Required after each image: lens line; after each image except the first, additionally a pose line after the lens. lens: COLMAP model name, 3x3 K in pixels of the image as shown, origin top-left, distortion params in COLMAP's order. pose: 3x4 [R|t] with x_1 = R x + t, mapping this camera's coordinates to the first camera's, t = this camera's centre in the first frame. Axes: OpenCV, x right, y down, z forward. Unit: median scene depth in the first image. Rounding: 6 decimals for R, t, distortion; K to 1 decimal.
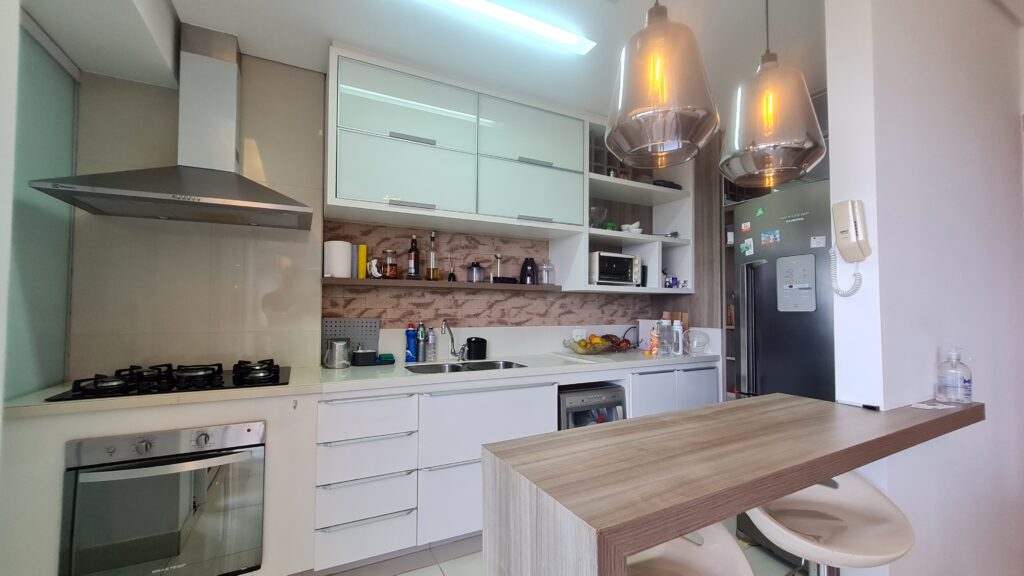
lens RADIAL K [[405.0, 0, 504.6], [0, 405.0, 295.9], [0, 0, 1]] dist [-0.001358, 0.000687]
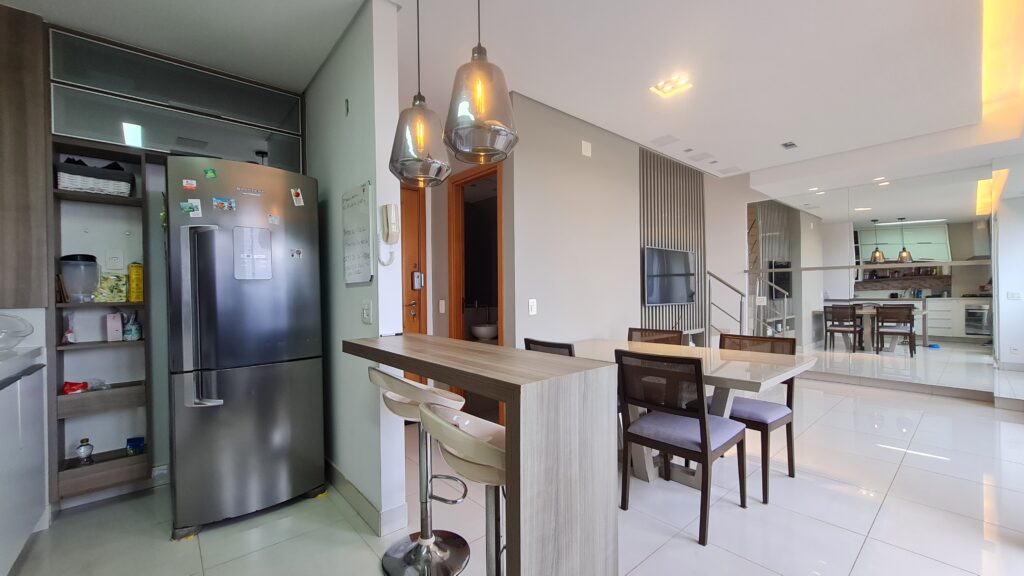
lens RADIAL K [[405.0, 0, 505.0], [0, 405.0, 295.4], [0, 0, 1]] dist [-0.001358, 0.000687]
pose [[-0.238559, -0.008099, 0.971094, -0.371566], [-0.017002, 0.999847, 0.004162, 0.049180], [-0.970979, -0.015517, -0.238660, 0.458670]]
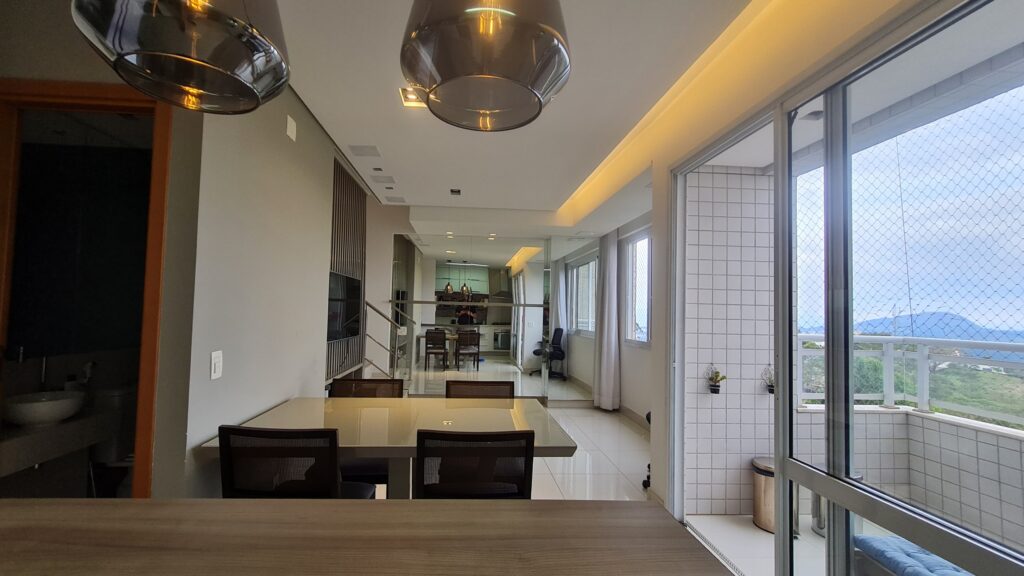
lens RADIAL K [[428.7, 0, 490.8], [0, 428.7, 293.0], [0, 0, 1]] dist [-0.002684, 0.000273]
pose [[-0.919593, -0.010588, 0.392730, 0.038604], [-0.040006, 0.996964, -0.066799, -0.004066], [-0.390830, -0.077139, -0.917225, 0.585586]]
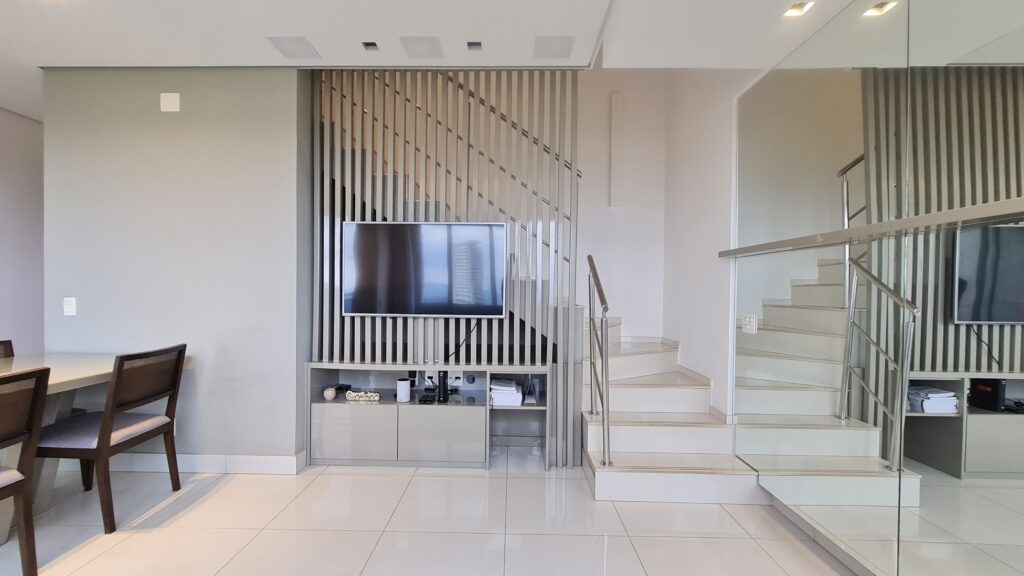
lens RADIAL K [[405.0, 0, 504.5], [0, 405.0, 295.8], [0, 0, 1]] dist [-0.001358, 0.000687]
pose [[0.462885, -0.011876, 0.886339, 0.338874], [-0.031352, 0.999065, 0.029760, -0.006237], [-0.885864, -0.041564, 0.462080, -1.311950]]
